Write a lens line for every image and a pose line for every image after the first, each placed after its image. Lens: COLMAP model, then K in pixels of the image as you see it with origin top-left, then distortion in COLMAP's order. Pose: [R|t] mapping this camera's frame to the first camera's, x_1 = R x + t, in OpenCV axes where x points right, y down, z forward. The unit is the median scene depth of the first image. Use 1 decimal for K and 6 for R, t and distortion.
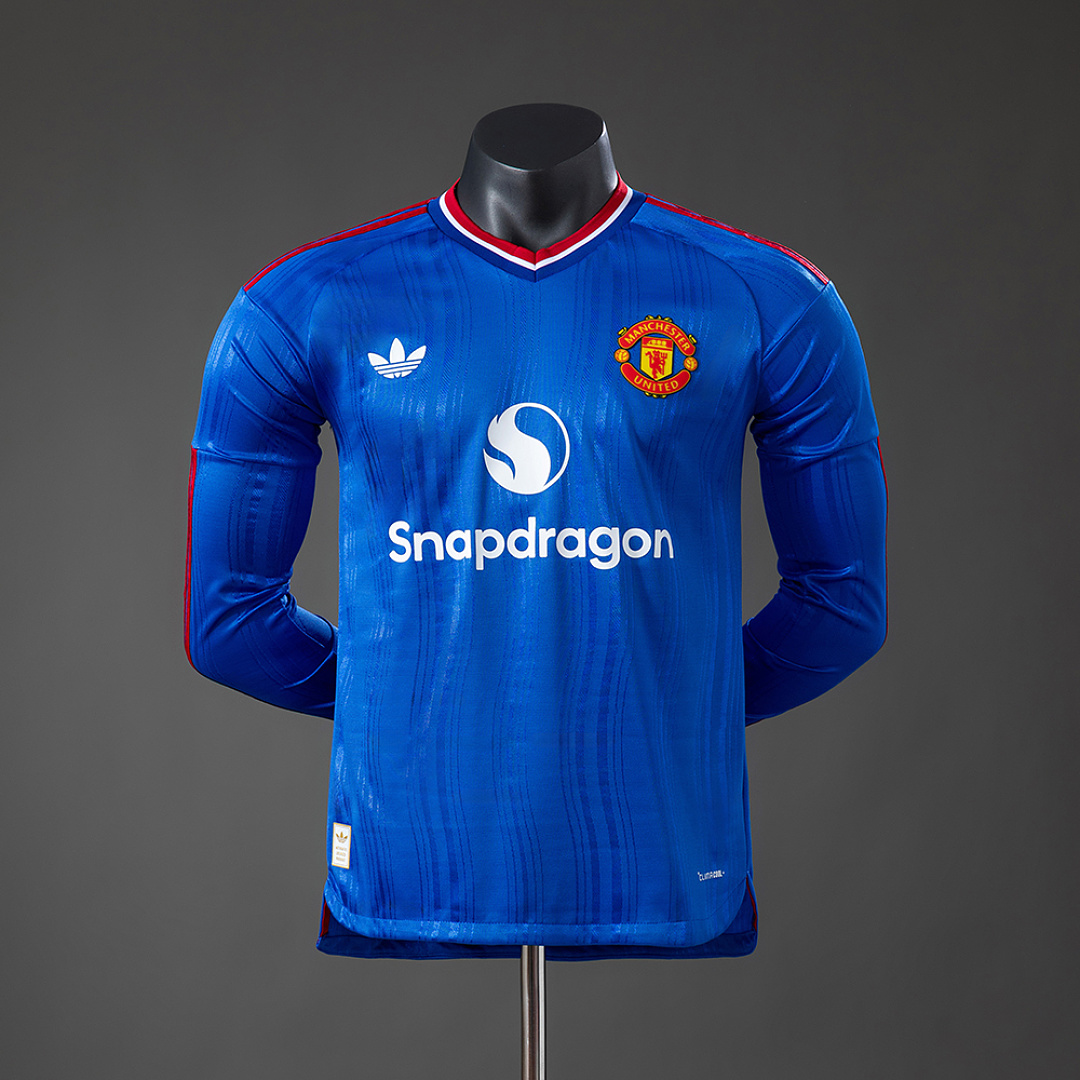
lens RADIAL K [[3018.1, 0, 539.5], [0, 3018.1, 540.7], [0, 0, 1]] dist [-0.049264, 0.000000]
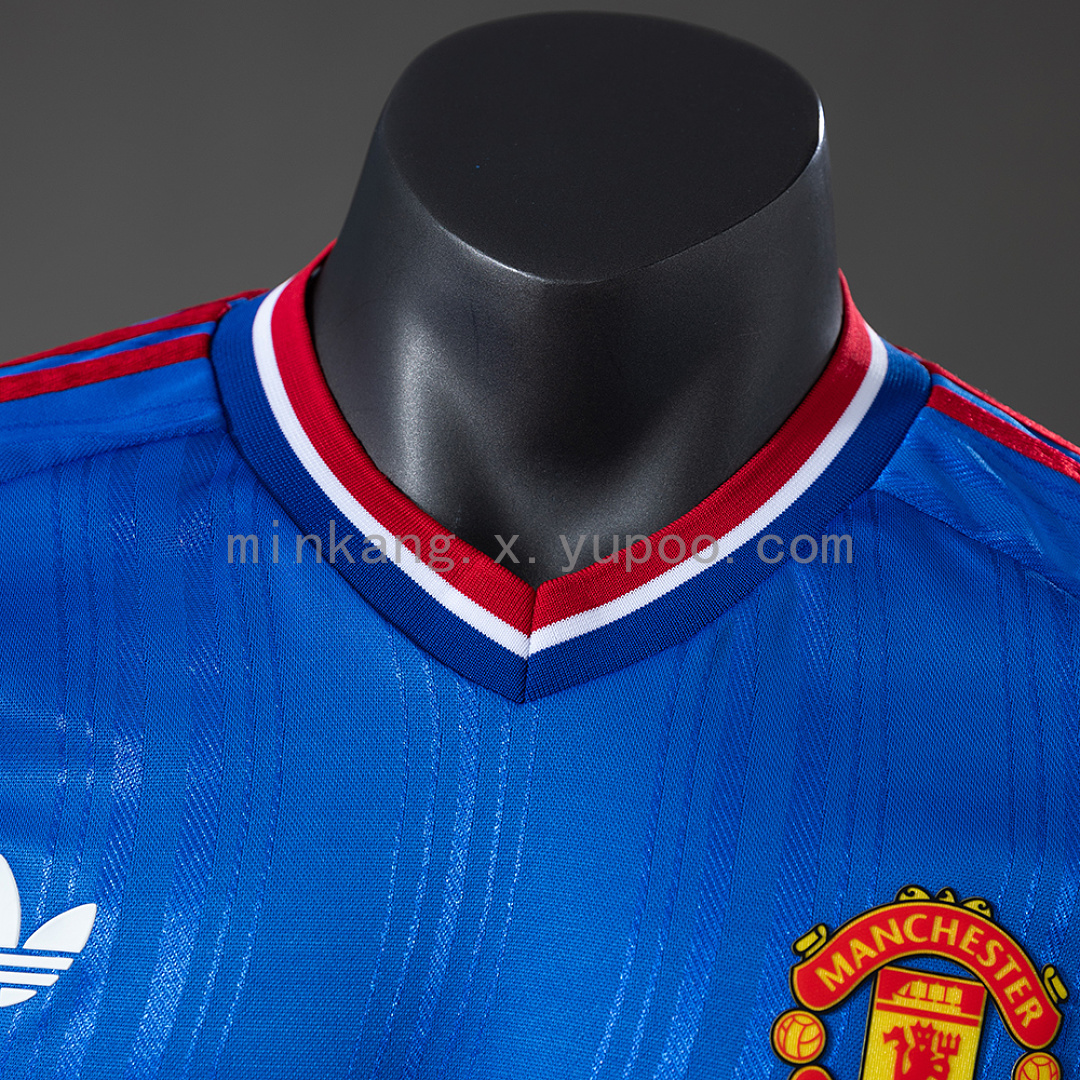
lens RADIAL K [[2703.0, 0, 540.8], [0, 2703.0, 538.9], [0, 0, 1]] dist [-0.119603, 0.000000]
pose [[0.992730, 0.119618, -0.013385, 0.002008], [-0.117442, 0.986973, 0.109959, -0.130445], [0.026364, -0.107588, 0.993846, 0.765280]]
